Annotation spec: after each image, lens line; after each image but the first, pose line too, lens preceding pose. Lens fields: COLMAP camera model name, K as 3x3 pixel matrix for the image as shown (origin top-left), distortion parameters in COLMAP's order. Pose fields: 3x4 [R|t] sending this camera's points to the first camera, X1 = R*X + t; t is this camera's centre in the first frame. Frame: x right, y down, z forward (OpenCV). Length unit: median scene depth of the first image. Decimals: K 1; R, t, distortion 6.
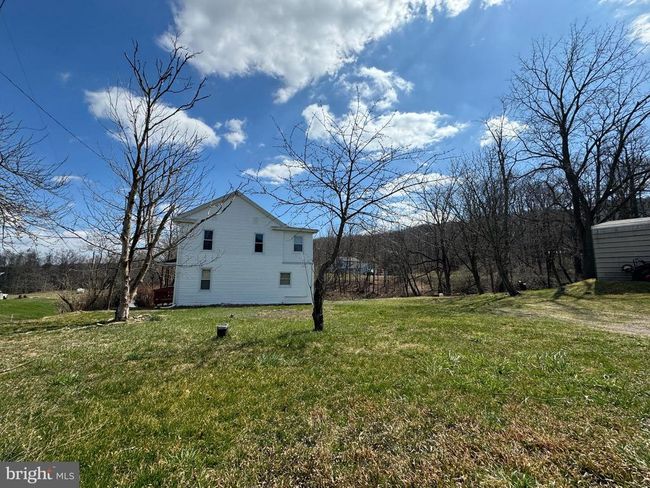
lens RADIAL K [[260.0, 0, 327.2], [0, 260.0, 248.8], [0, 0, 1]] dist [0.002089, 0.000292]
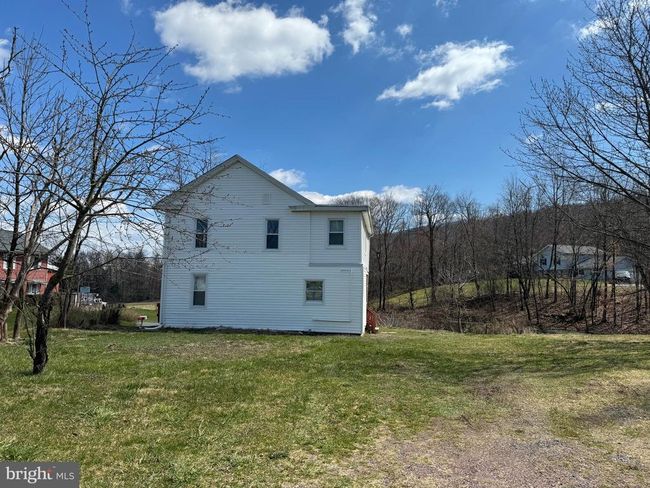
lens RADIAL K [[499.7, 0, 323.8], [0, 499.7, 242.3], [0, 0, 1]] dist [0.054580, -0.078851]
pose [[0.885468, -0.028957, -0.463797, 0.401689], [0.042590, 0.998913, 0.018945, -0.018896], [0.462744, -0.036528, 0.885739, -0.019643]]
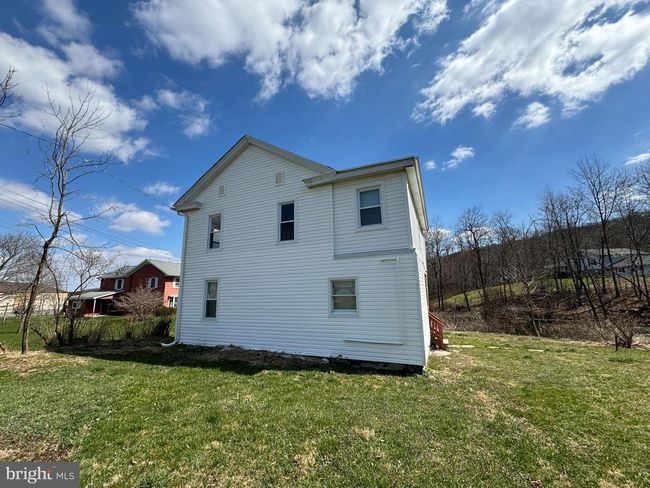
lens RADIAL K [[260.0, 0, 322.6], [0, 260.0, 245.0], [0, 0, 1]] dist [0.002089, 0.000292]
pose [[0.715562, -0.147207, -0.682862, 0.105686], [0.107662, 0.989104, -0.100407, 0.074829], [0.690202, -0.001671, 0.723614, 0.678751]]
